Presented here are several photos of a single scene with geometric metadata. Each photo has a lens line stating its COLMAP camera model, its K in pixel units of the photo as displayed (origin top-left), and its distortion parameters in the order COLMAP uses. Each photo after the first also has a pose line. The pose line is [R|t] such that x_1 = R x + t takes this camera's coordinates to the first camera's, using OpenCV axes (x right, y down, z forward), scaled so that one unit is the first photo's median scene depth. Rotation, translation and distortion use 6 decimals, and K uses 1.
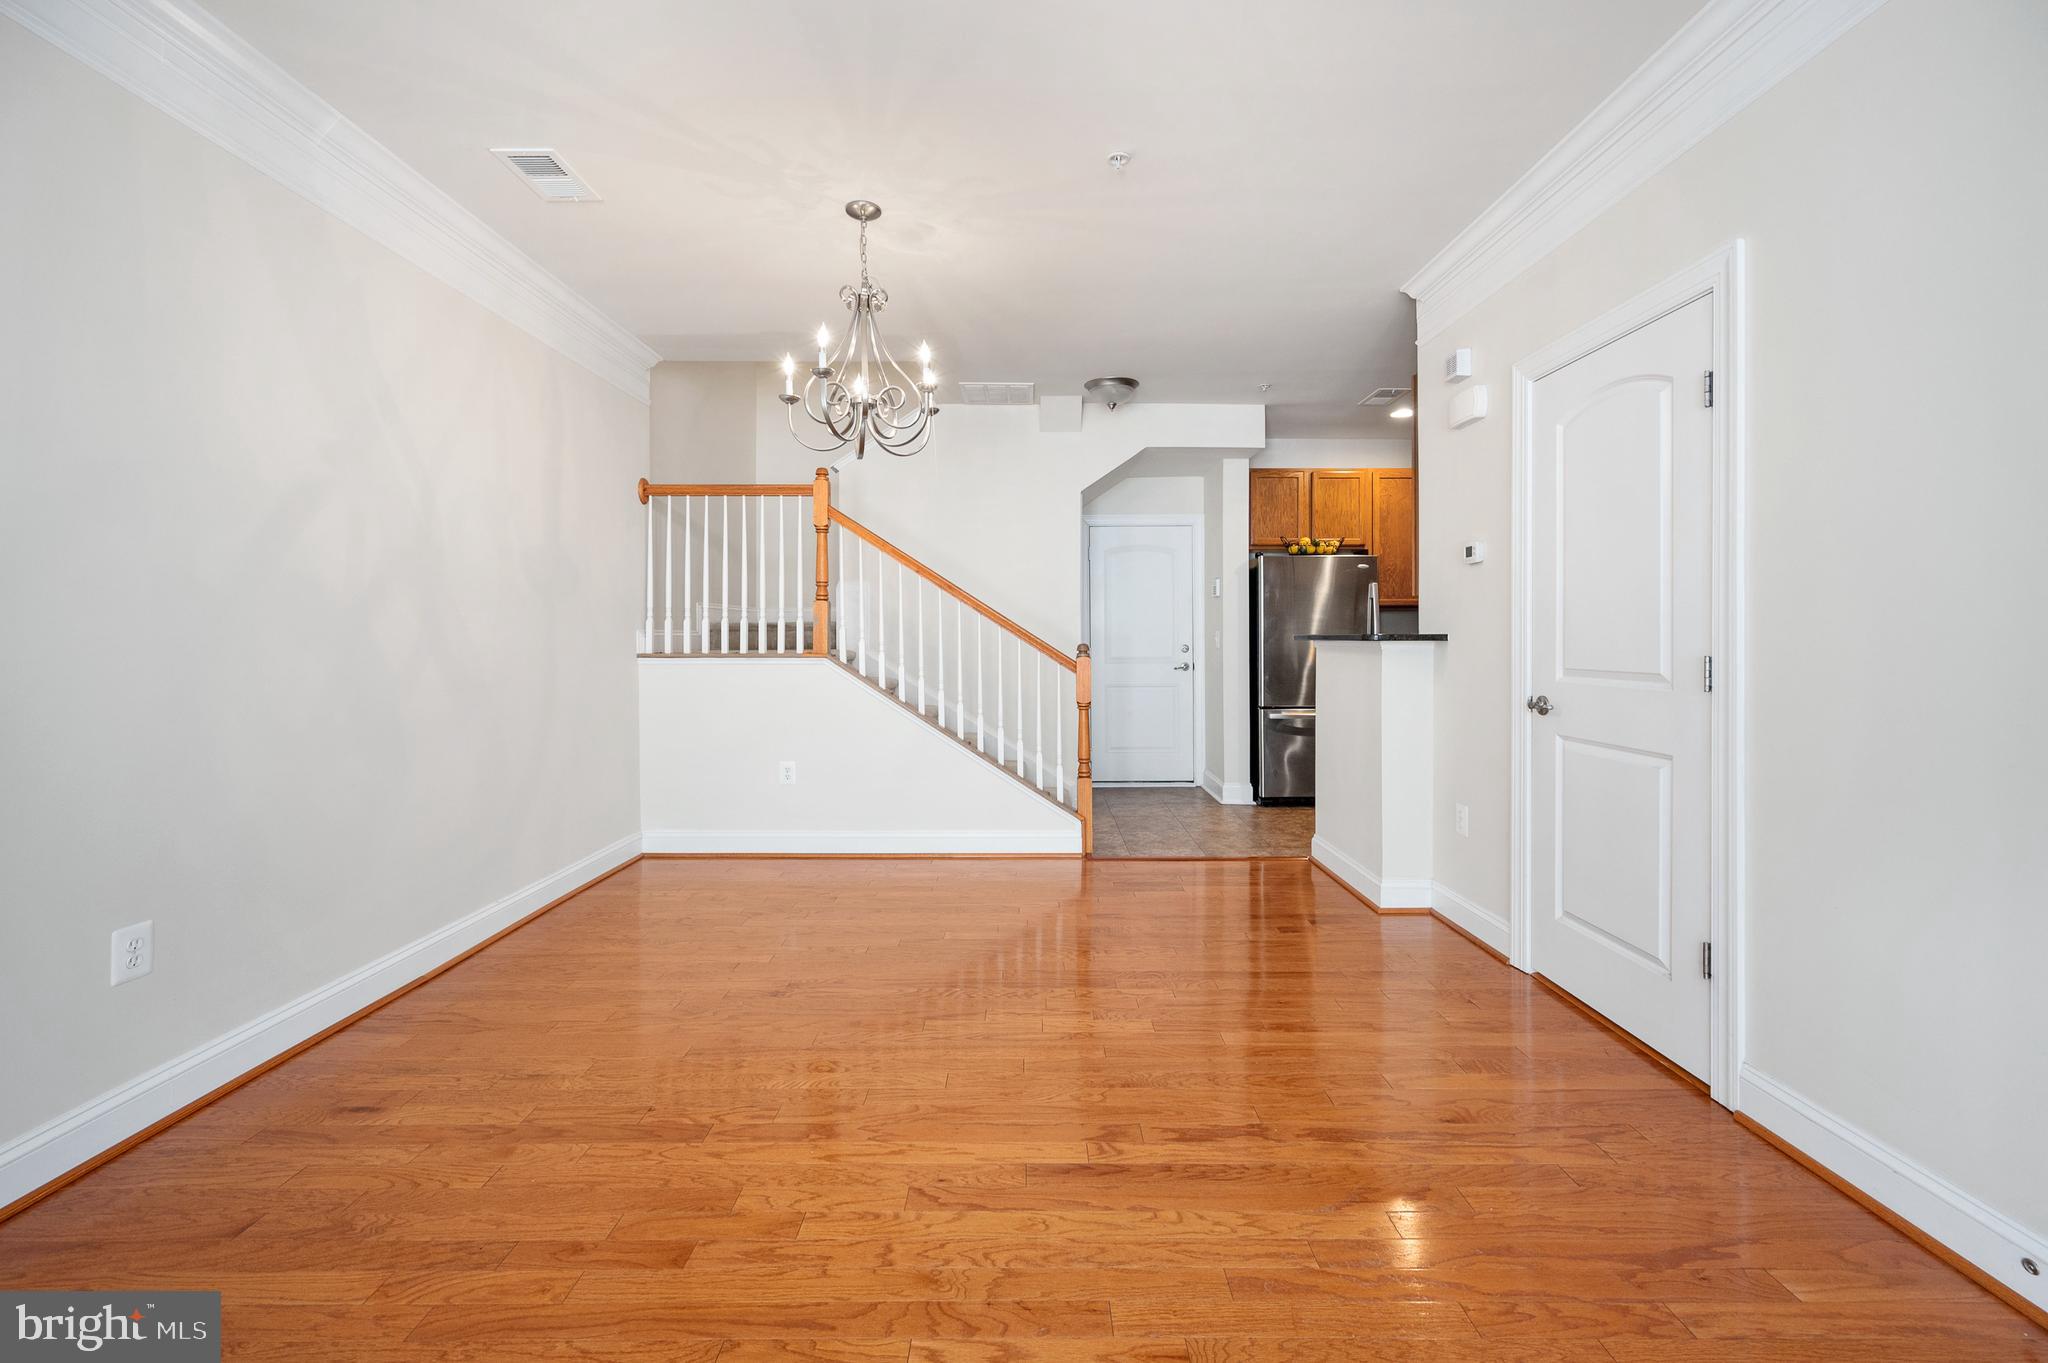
lens RADIAL K [[817.3, 0, 1036.3], [0, 817.3, 640.6], [0, 0, 1]] dist [-0.001463, 0.000266]
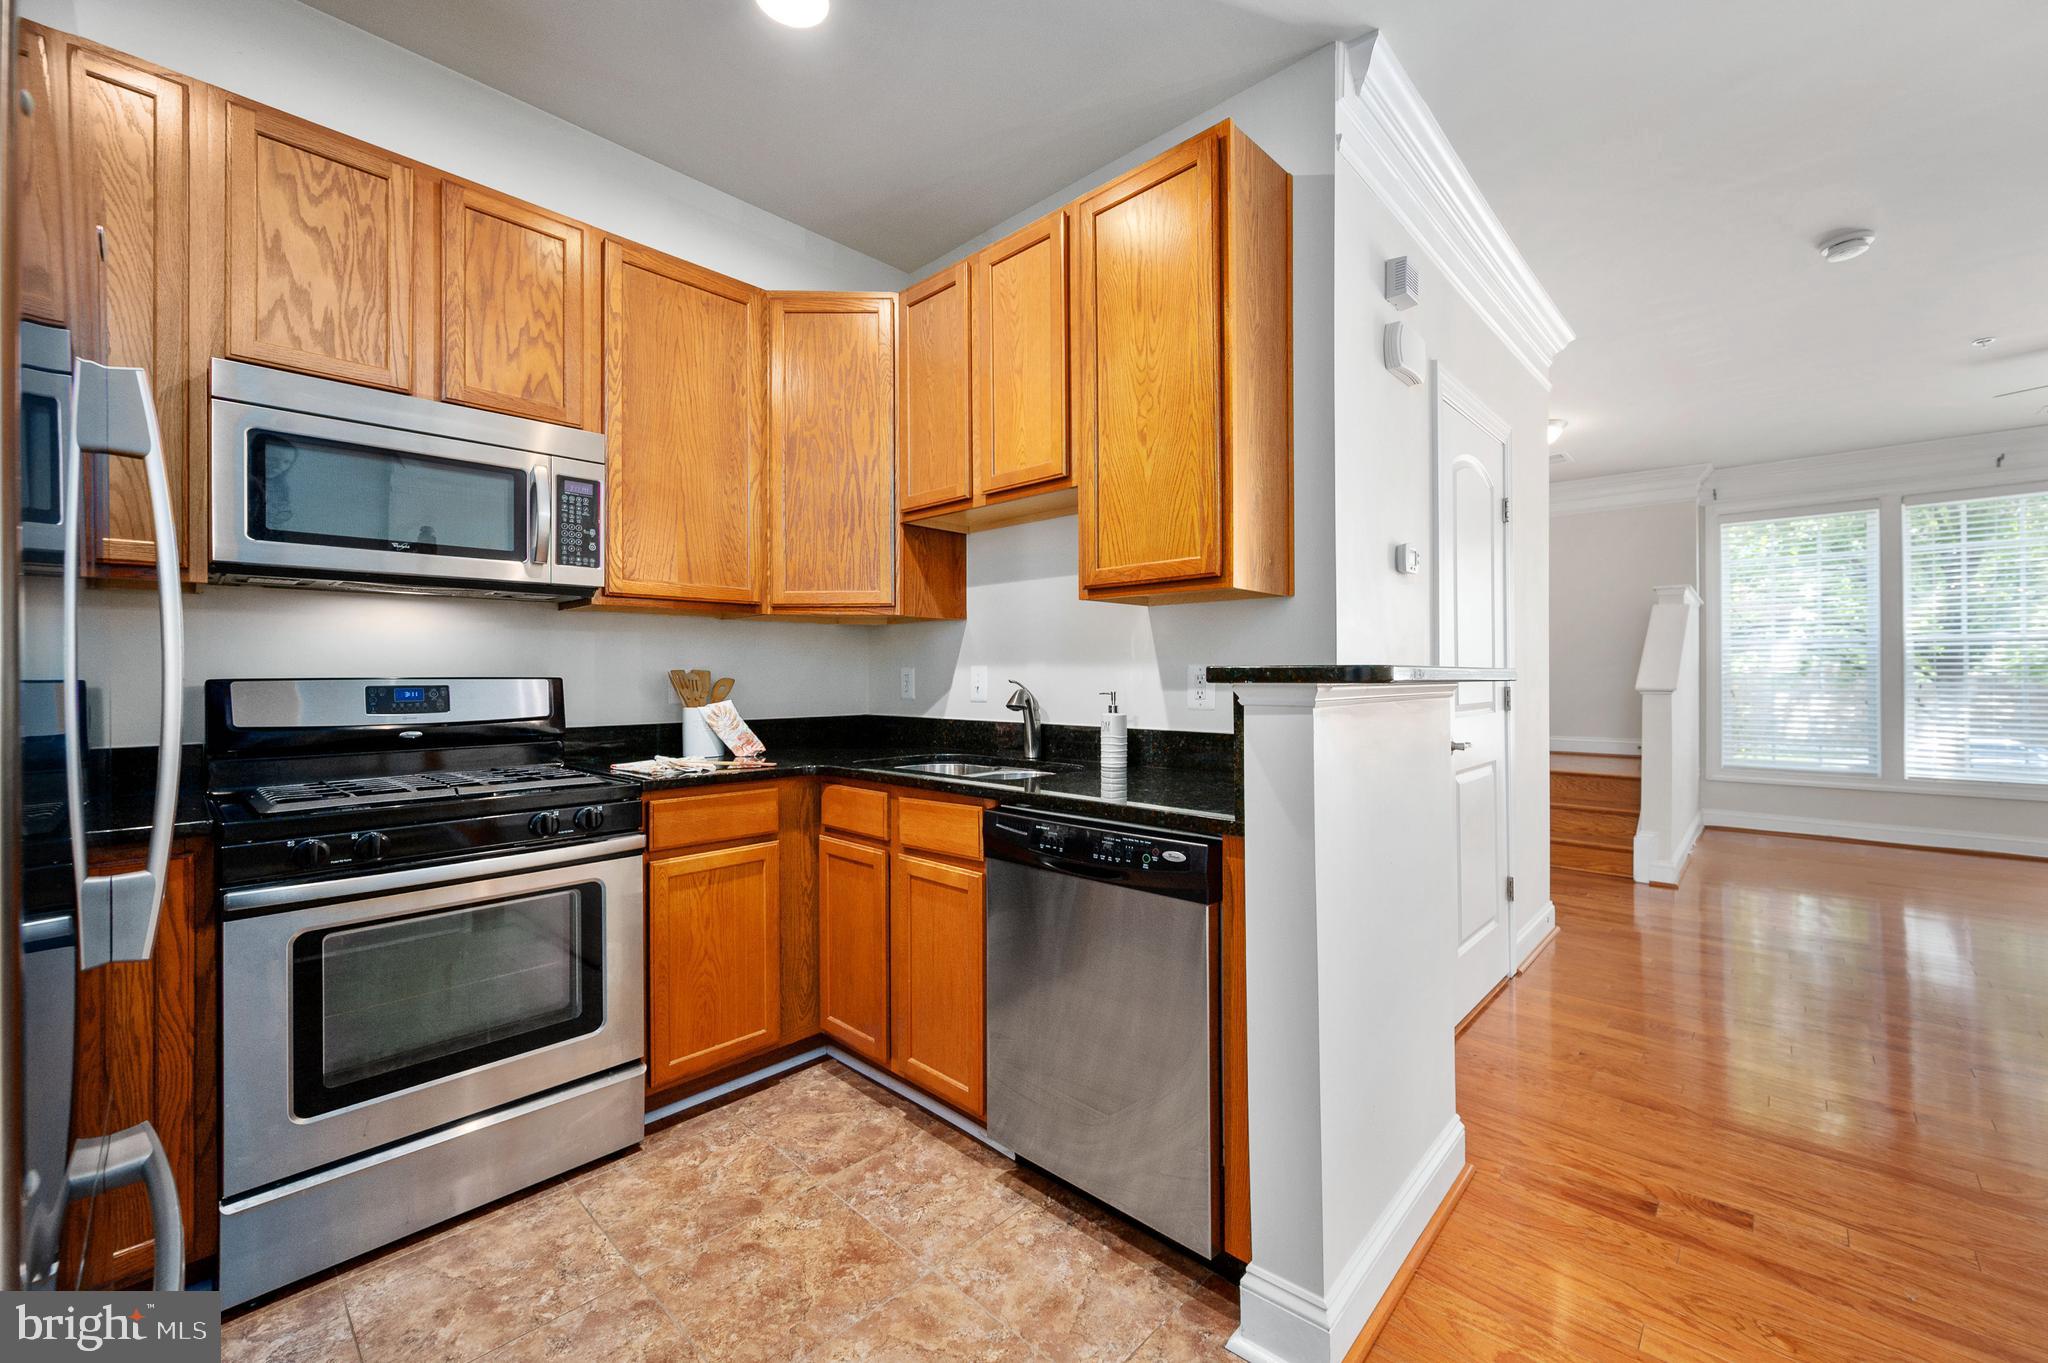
lens RADIAL K [[817.3, 0, 1036.9], [0, 817.3, 669.4], [0, 0, 1]] dist [-0.001463, 0.000266]
pose [[-0.729809, 0.010360, 0.683573, 0.202653], [0.007987, 0.999946, -0.006628, -0.005524], [-0.683605, 0.000622, -0.729852, 1.278524]]
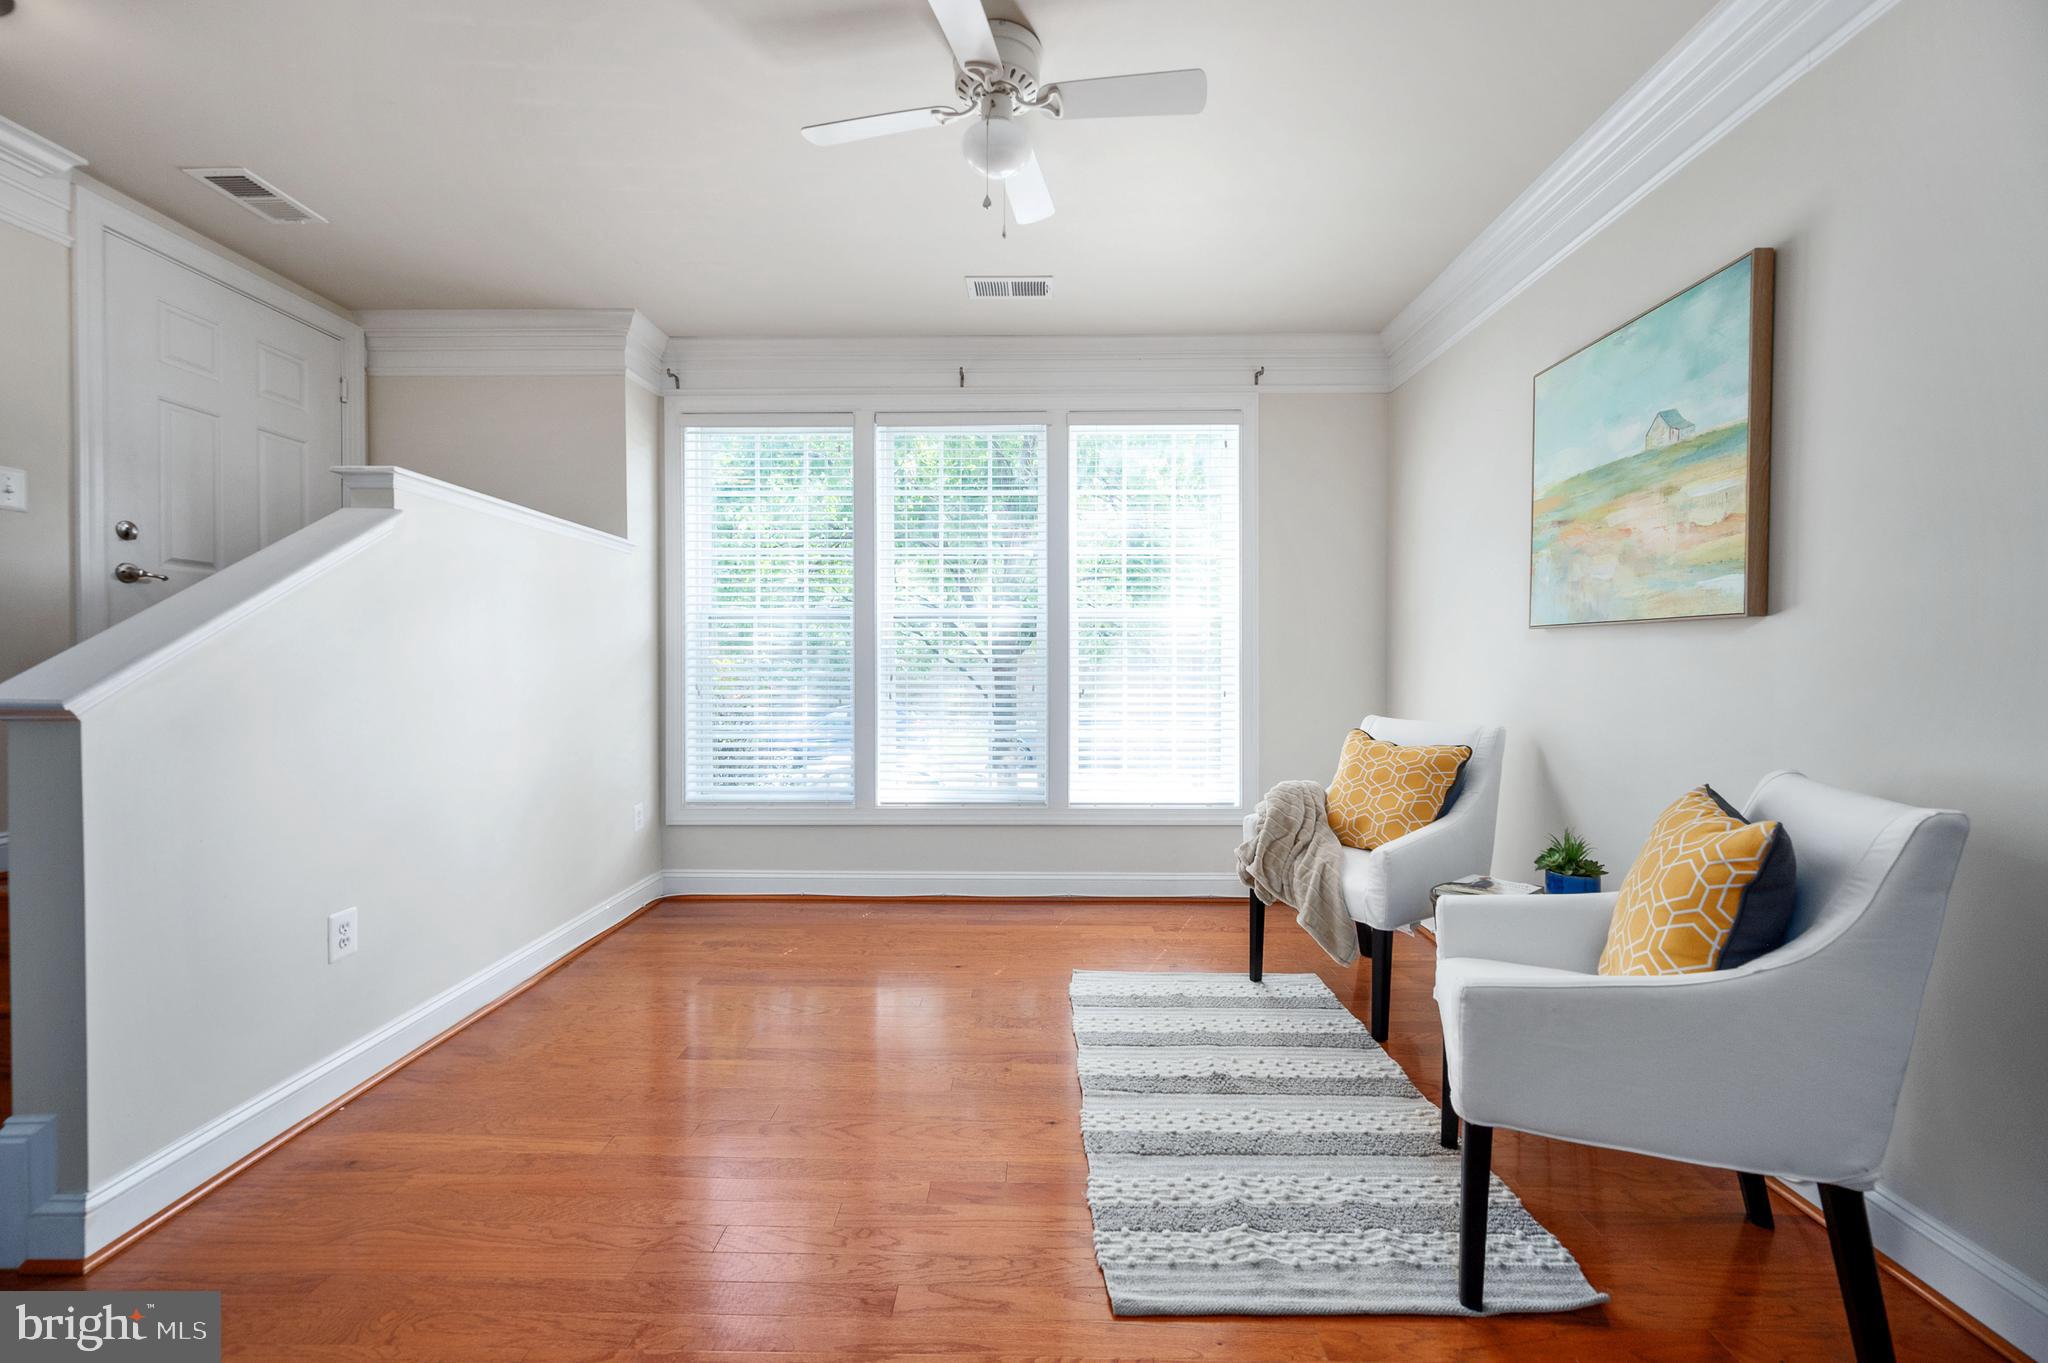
lens RADIAL K [[817.3, 0, 1028.9], [0, 817.3, 672.2], [0, 0, 1]] dist [-0.001463, 0.000266]
pose [[-0.999781, 0.004053, 0.020527, -0.101192], [0.004495, 0.999758, 0.021541, -0.002505], [-0.020435, 0.021628, -0.999557, 0.338511]]
